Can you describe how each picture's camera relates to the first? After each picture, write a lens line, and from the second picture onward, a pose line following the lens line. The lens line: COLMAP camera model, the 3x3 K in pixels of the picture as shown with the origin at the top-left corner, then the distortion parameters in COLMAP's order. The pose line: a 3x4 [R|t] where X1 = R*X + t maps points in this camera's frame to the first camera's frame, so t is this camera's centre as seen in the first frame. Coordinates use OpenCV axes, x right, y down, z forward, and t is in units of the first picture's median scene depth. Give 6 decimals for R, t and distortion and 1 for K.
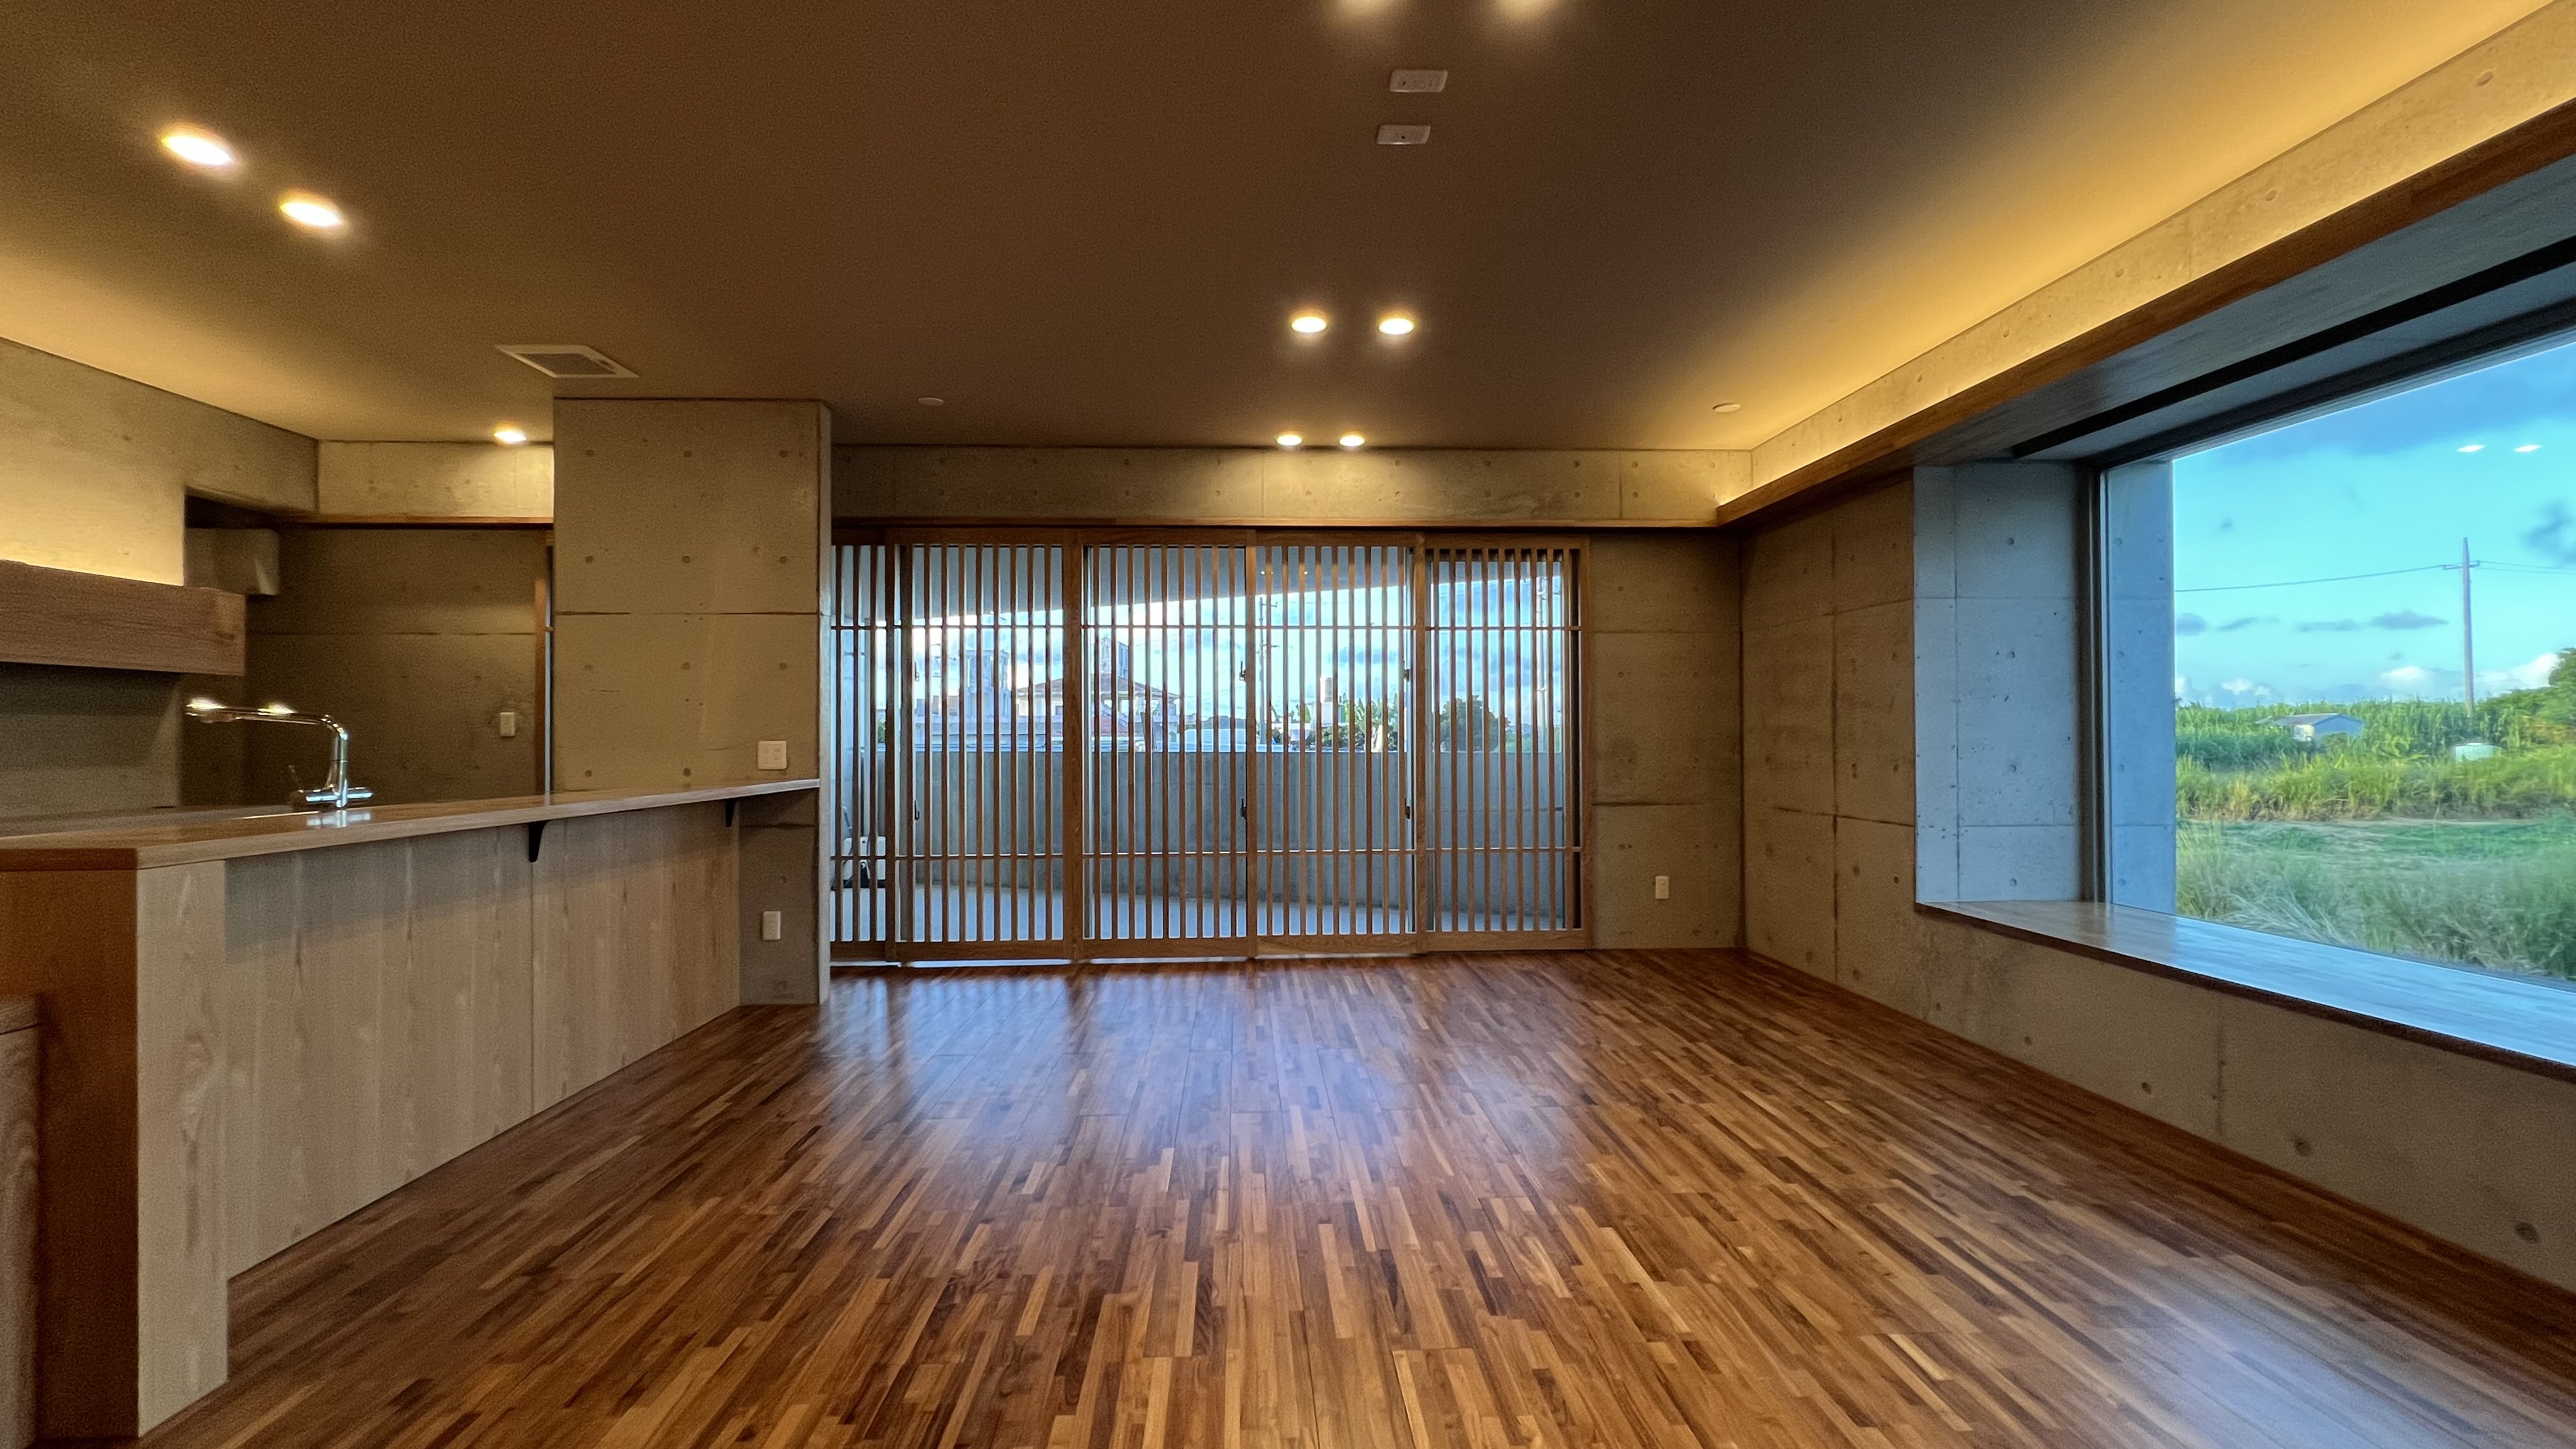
lens RADIAL K [[1041.0, 0, 1274.6], [0, 1041.0, 730.0], [0, 0, 1]] dist [0.002312, -0.000137]
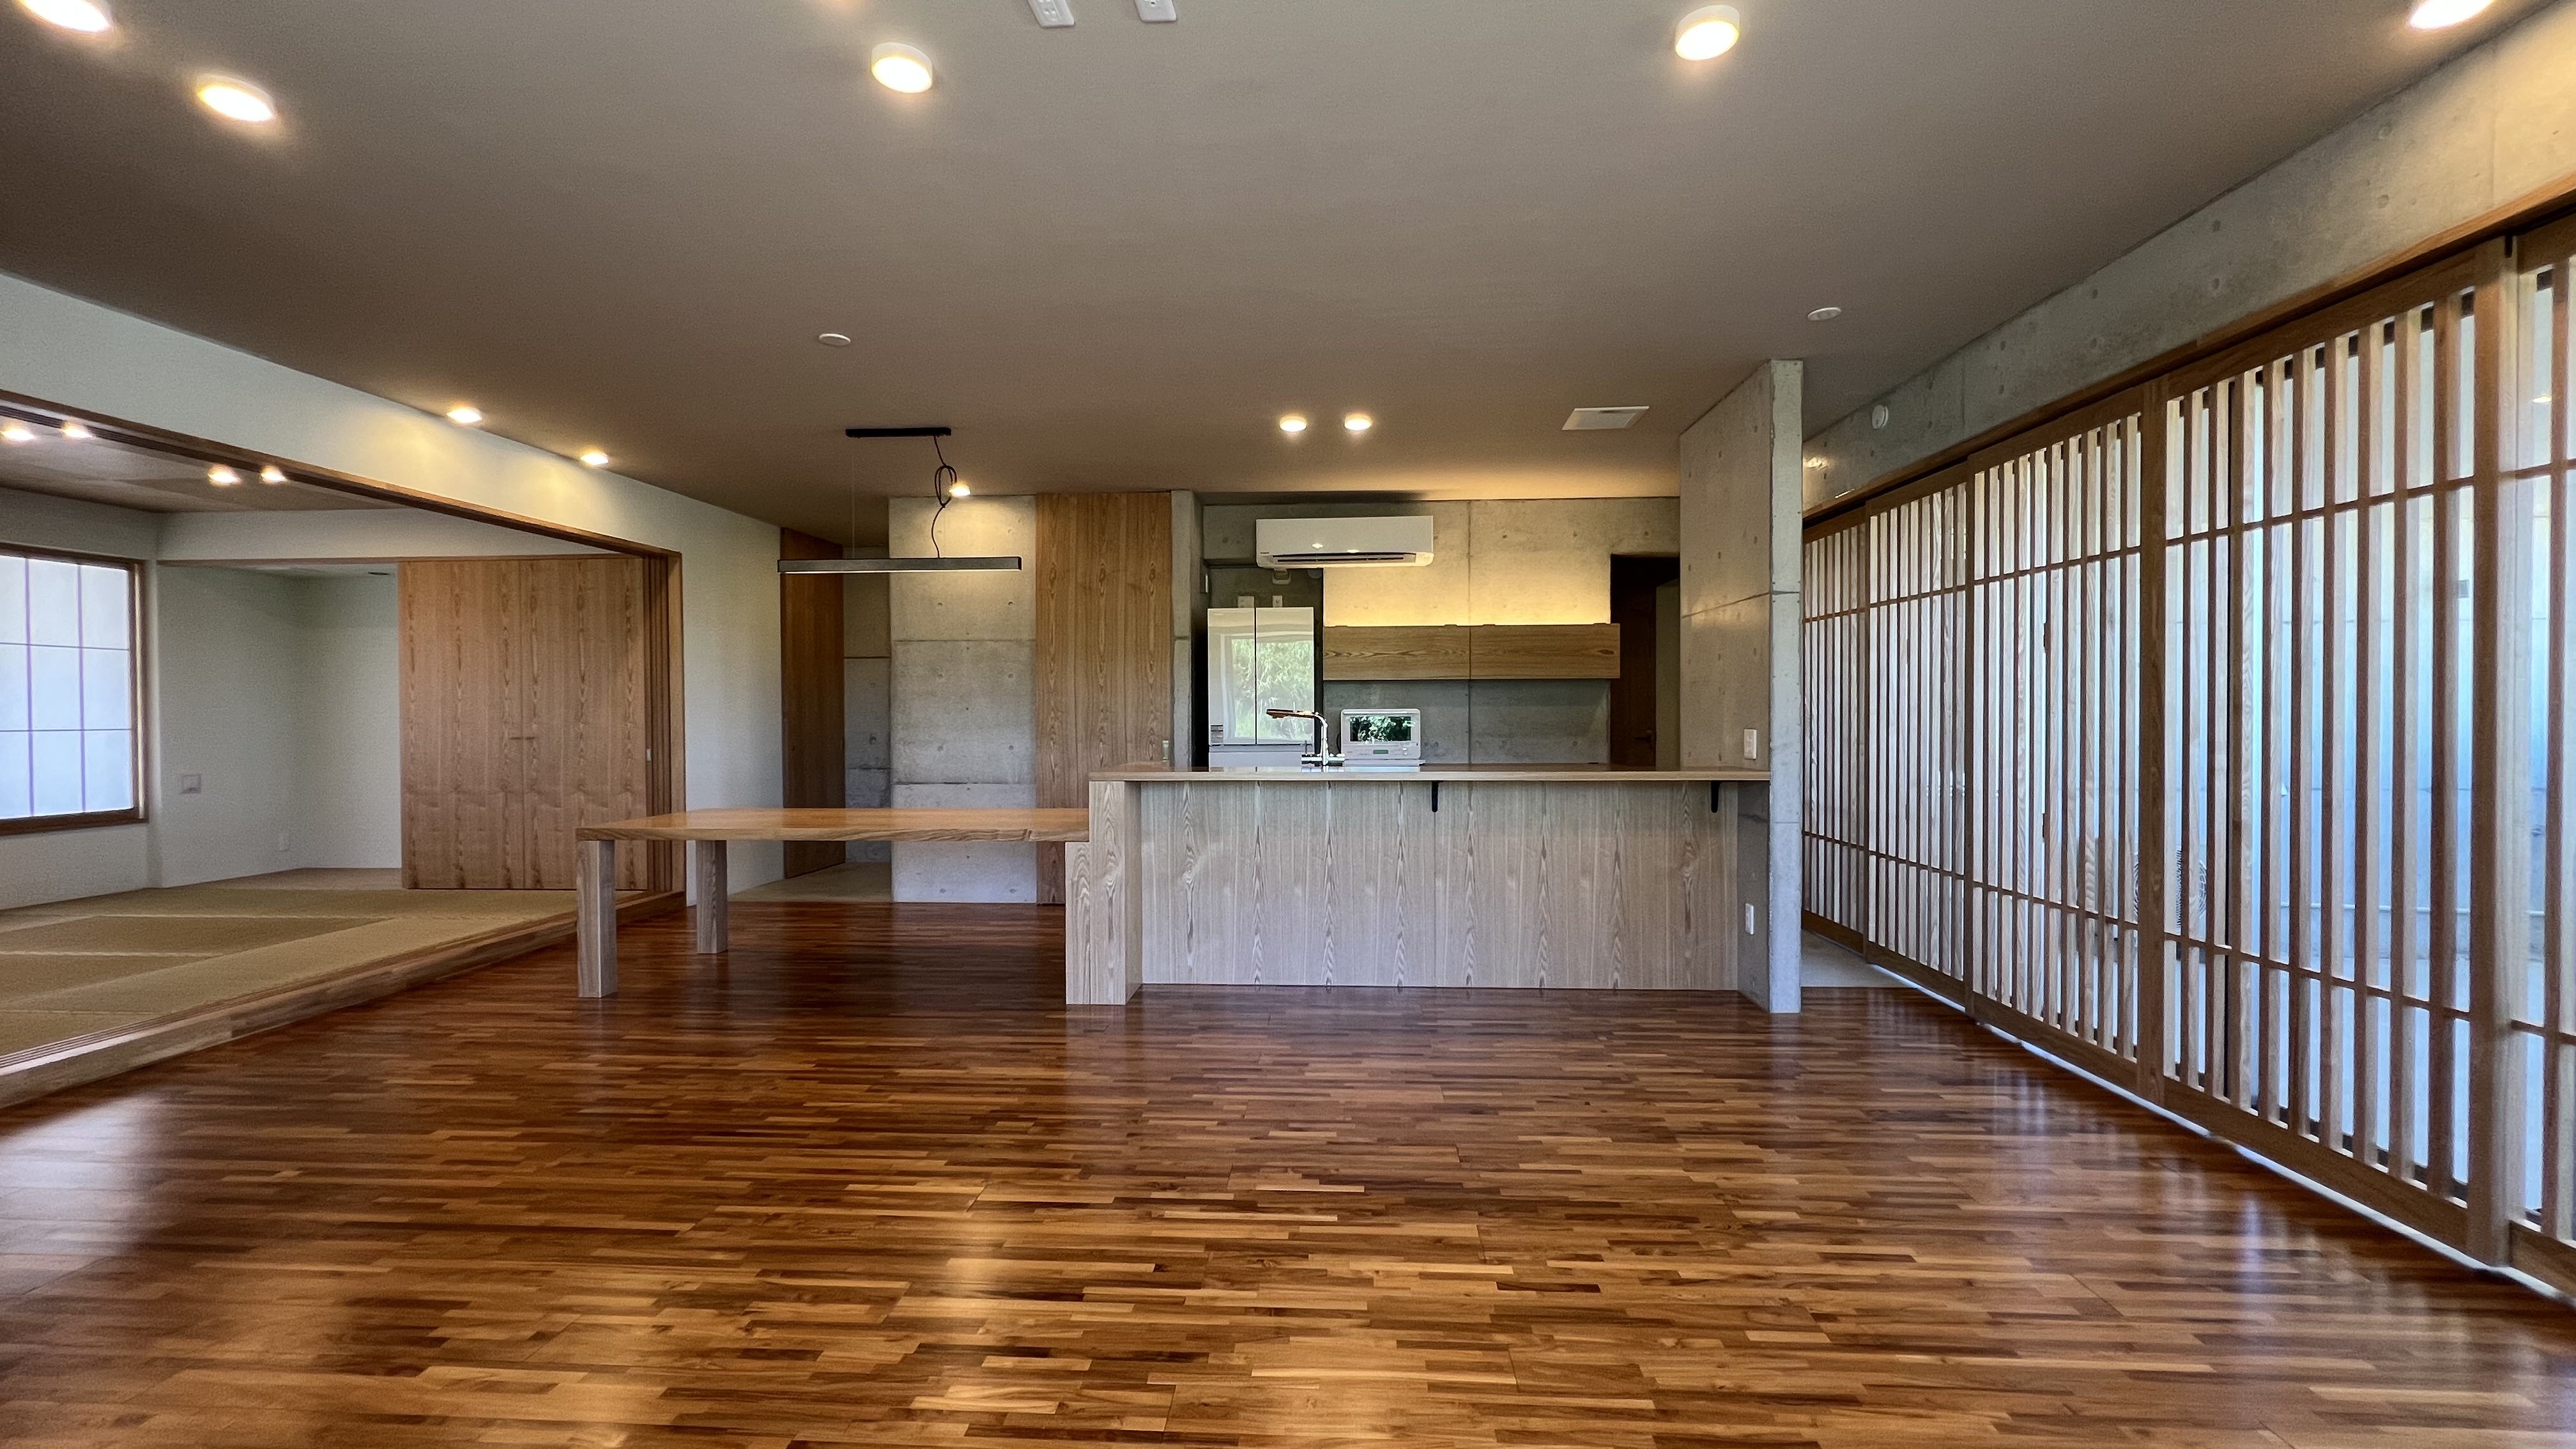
lens RADIAL K [[1035.4, 0, 1290.8], [0, 1035.4, 728.2], [0, 0, 1]] dist [-0.000769, -0.000034]
pose [[-0.094008, 0.019737, -0.995376, 0.511122], [0.011620, 0.999757, 0.018726, -0.012953], [0.995504, -0.009806, -0.094215, 0.652934]]
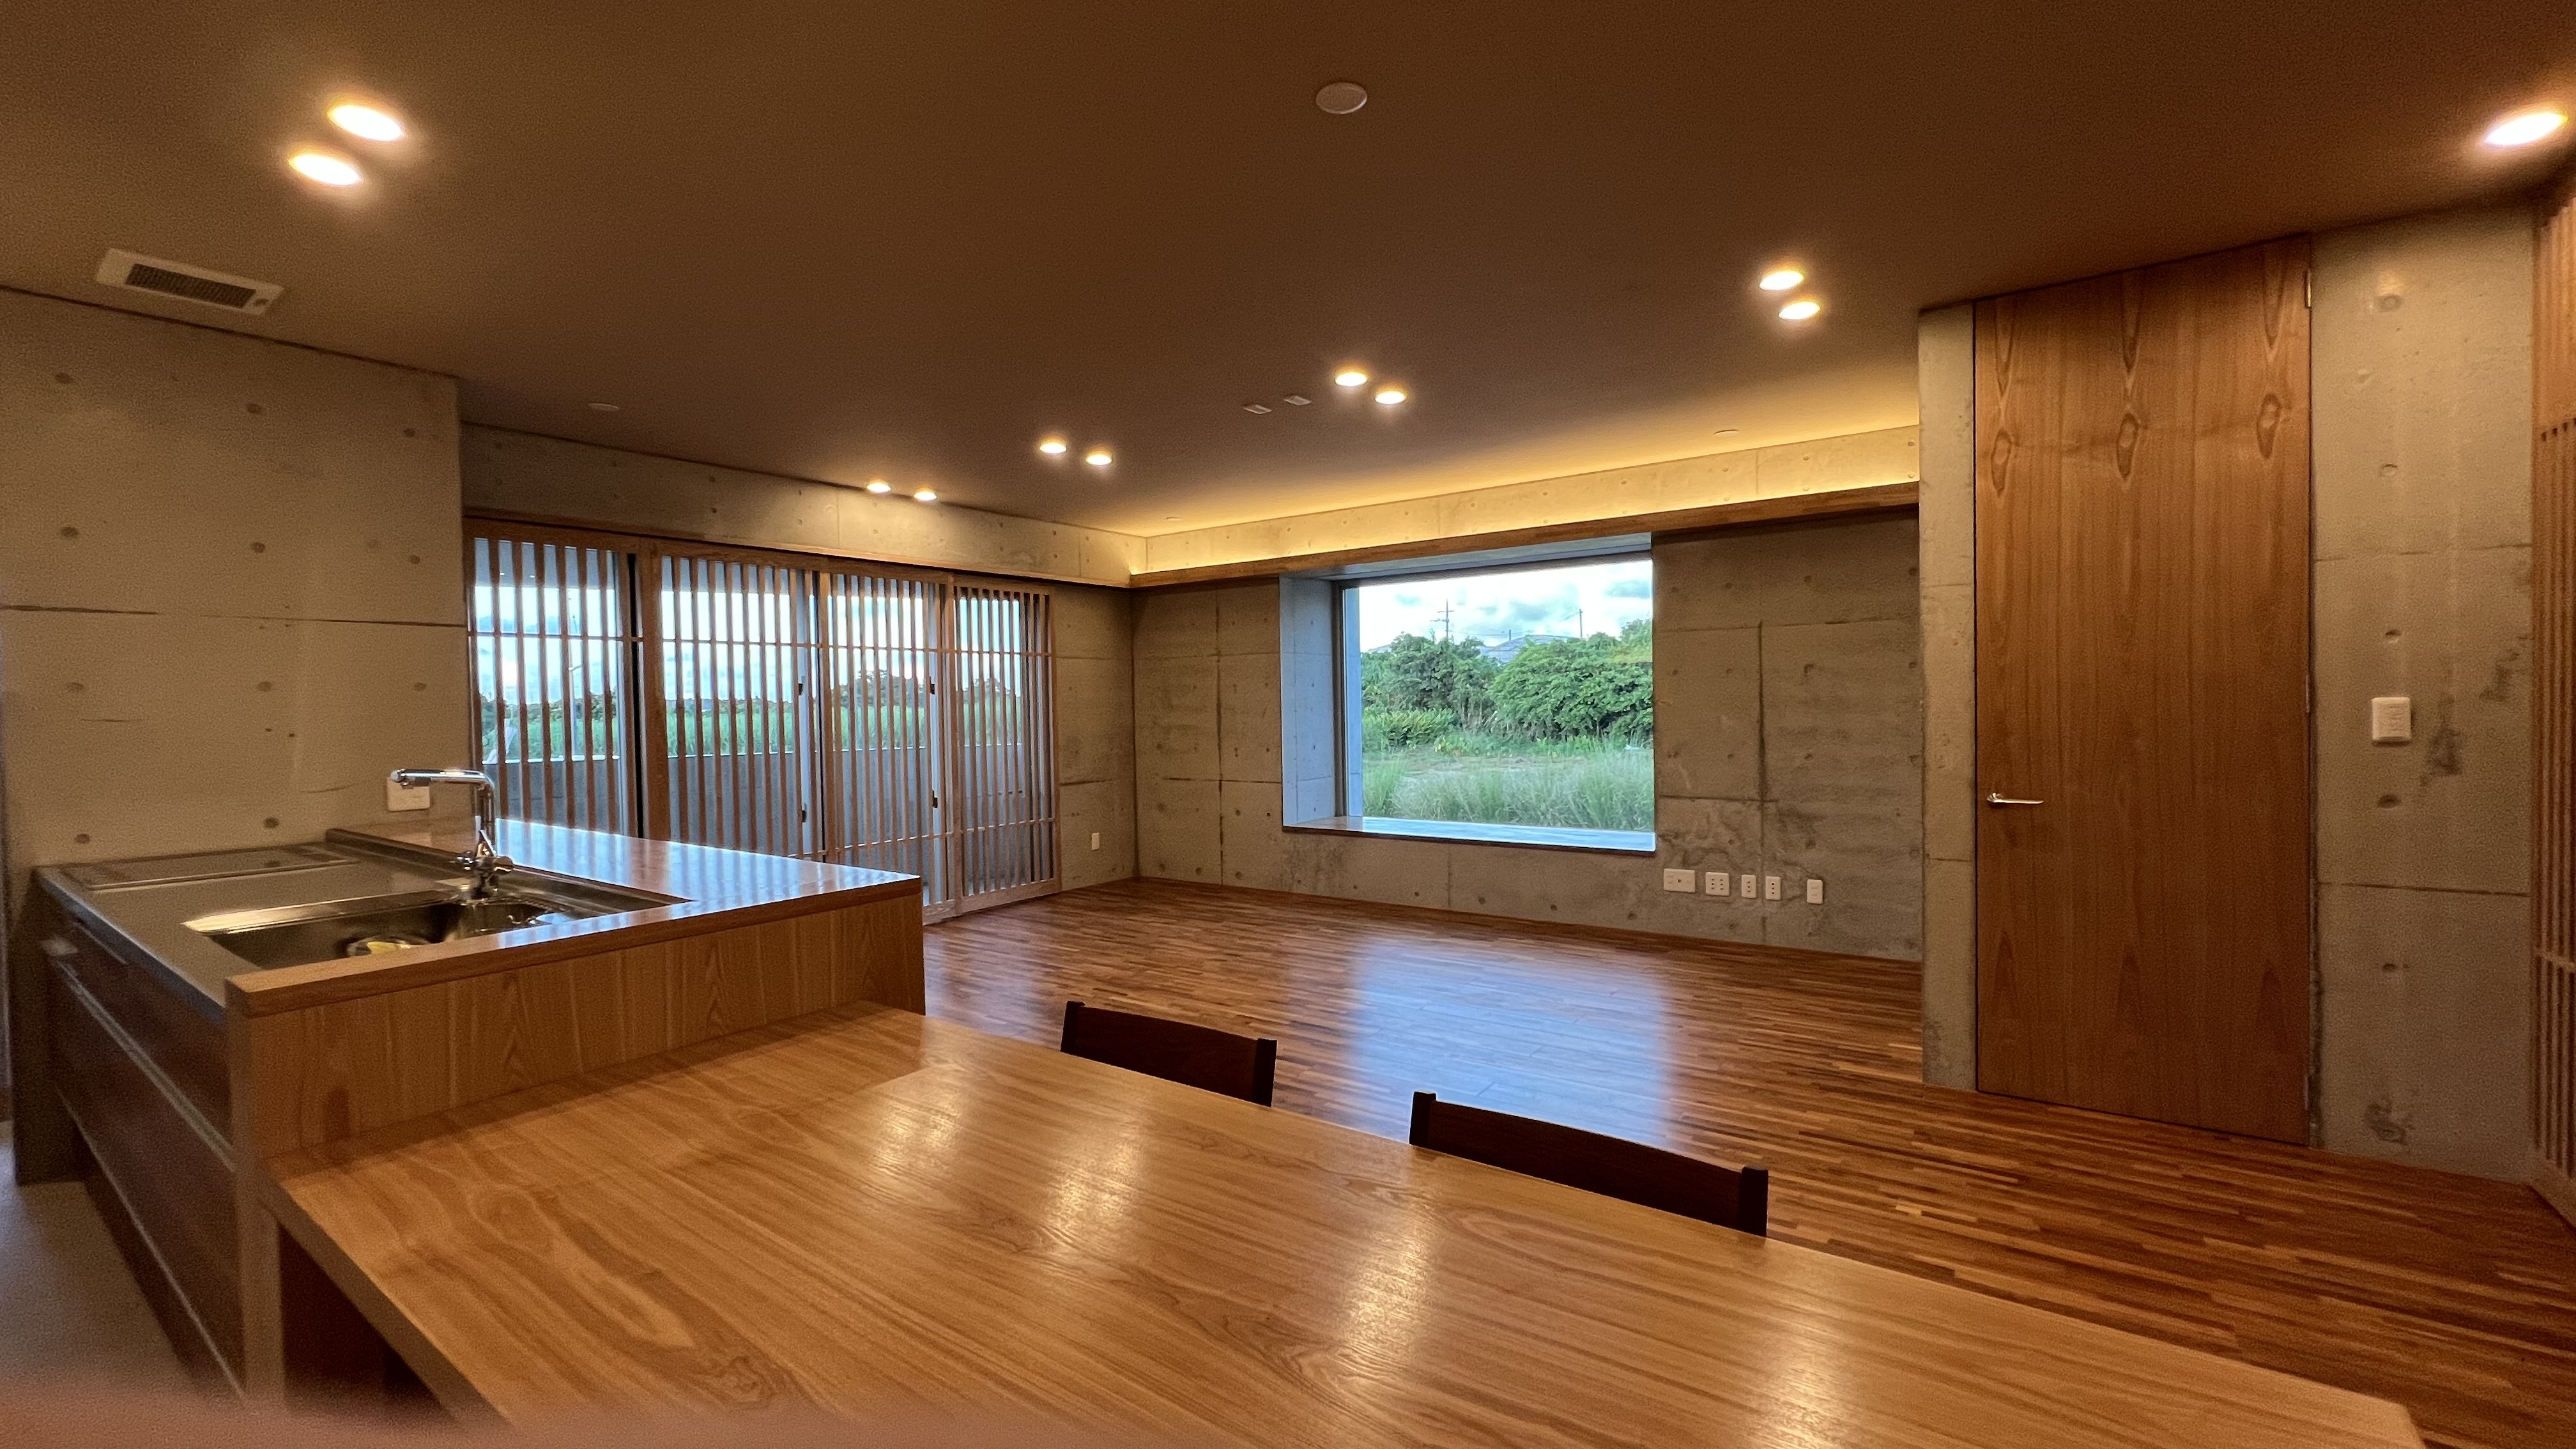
lens RADIAL K [[1041.0, 0, 1284.6], [0, 1041.0, 727.2], [0, 0, 1]] dist [0.002312, -0.000137]
pose [[0.612876, -0.026291, 0.789741, -0.701415], [0.012813, 0.999646, 0.023335, -0.038420], [-0.790075, -0.004182, 0.612996, -0.069997]]
